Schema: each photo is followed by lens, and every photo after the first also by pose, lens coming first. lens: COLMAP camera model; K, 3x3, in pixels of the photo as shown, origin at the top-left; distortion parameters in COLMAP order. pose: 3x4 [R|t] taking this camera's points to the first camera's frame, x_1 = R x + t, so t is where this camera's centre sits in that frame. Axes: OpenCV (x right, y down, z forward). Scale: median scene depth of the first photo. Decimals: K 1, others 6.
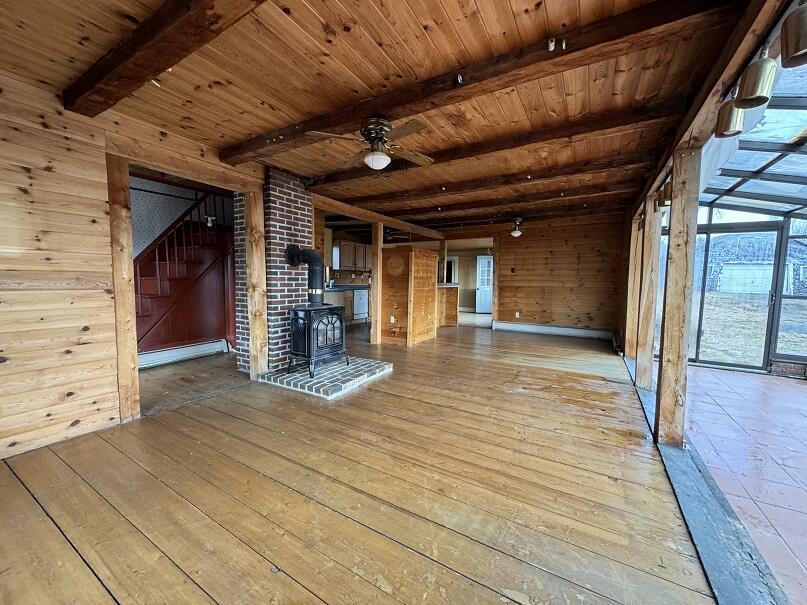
lens RADIAL K [[318.5, 0, 403.0], [0, 318.5, 304.6], [0, 0, 1]] dist [-0.002571, -0.000187]
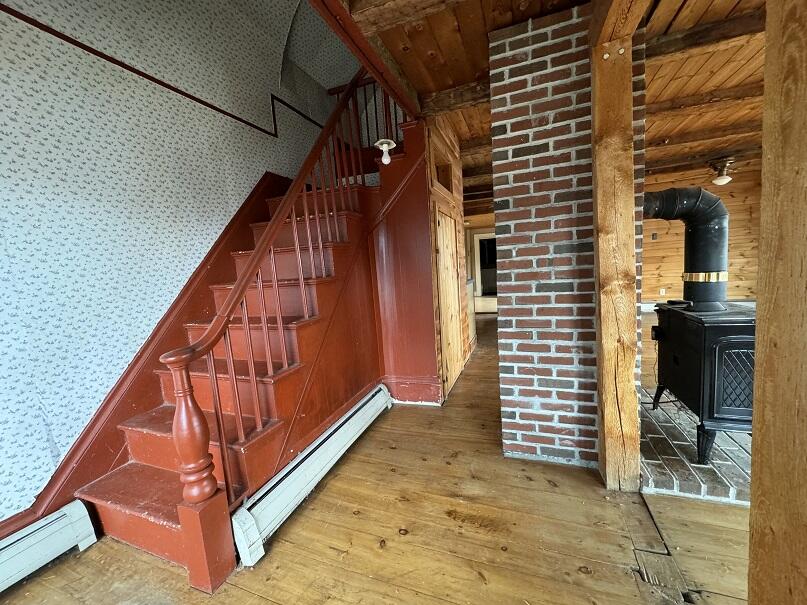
lens RADIAL K [[318.5, 0, 403.0], [0, 318.5, 304.6], [0, 0, 1]] dist [-0.002571, -0.000187]
pose [[0.982138, -0.102185, 0.157995, -0.738573], [0.096656, 0.994418, 0.042311, -0.059218], [-0.161436, -0.026284, 0.986533, 0.565751]]
